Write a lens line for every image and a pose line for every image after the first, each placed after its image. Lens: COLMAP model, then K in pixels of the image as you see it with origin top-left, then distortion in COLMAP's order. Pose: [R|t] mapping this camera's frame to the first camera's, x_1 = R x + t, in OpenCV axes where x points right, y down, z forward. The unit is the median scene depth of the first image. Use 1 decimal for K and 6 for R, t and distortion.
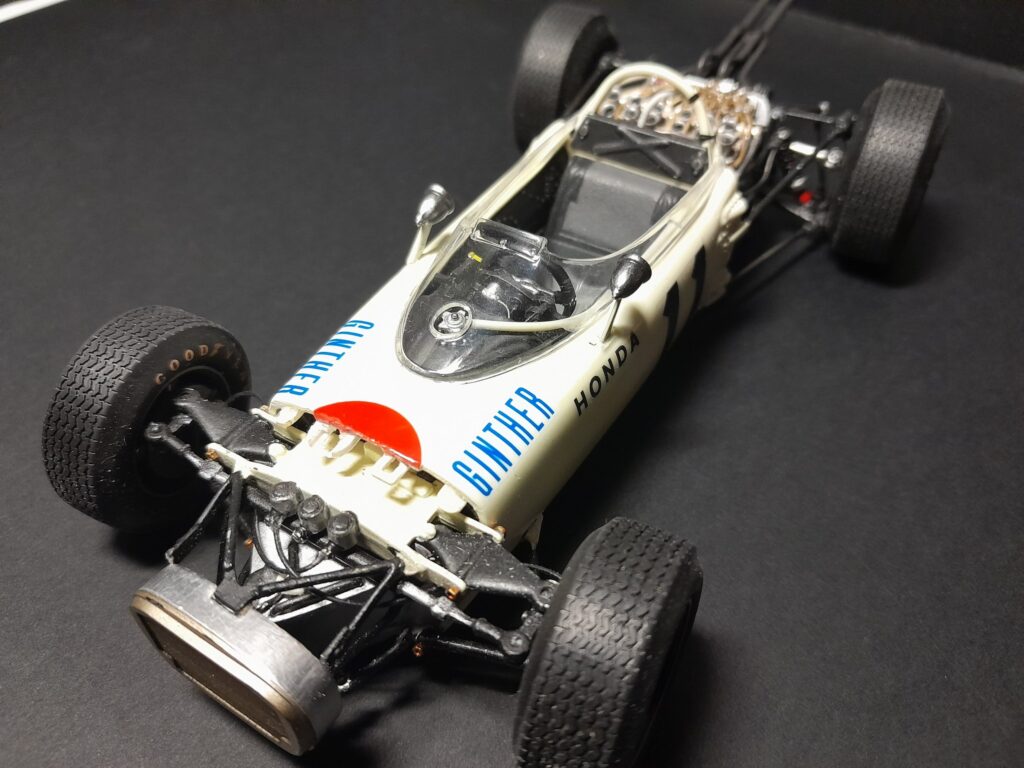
lens RADIAL K [[875.7, 0, 512.0], [0, 875.7, 384.0], [0, 0, 1]] dist [0.211937, -0.696321]
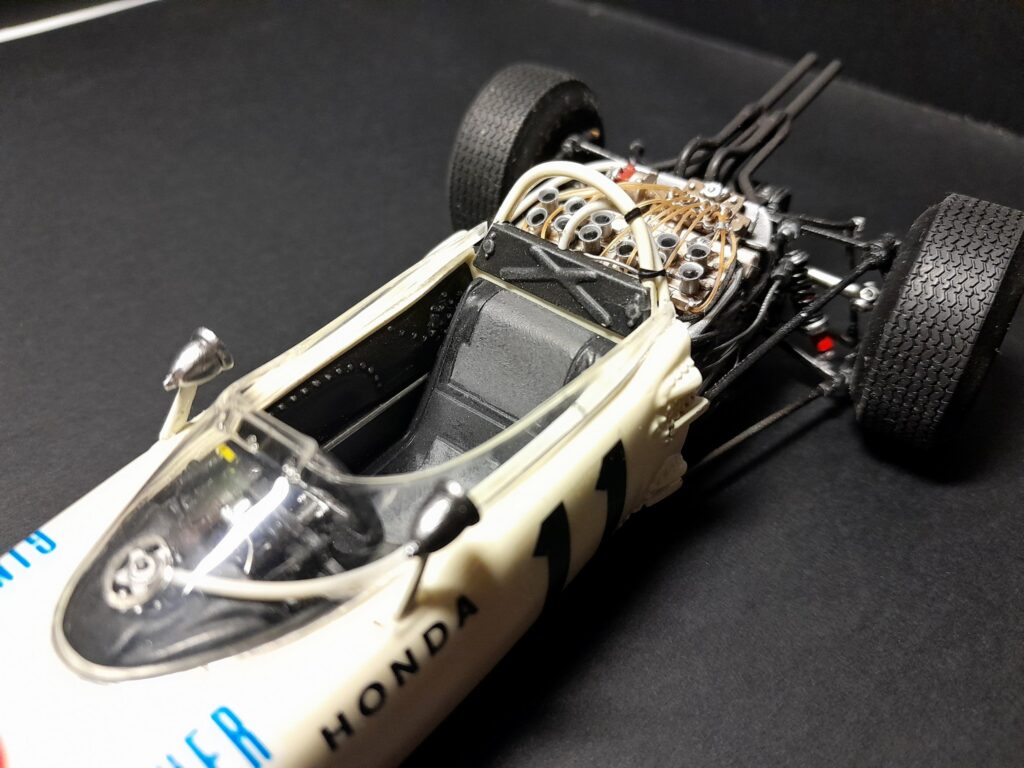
lens RADIAL K [[875.7, 0, 512.0], [0, 875.7, 384.0], [0, 0, 1]] dist [0.211937, -0.696321]
pose [[0.992342, 0.080083, -0.094042, 0.175191], [-0.084623, 0.995382, -0.045312, -0.145857], [0.089979, 0.052923, 0.994536, 0.308491]]
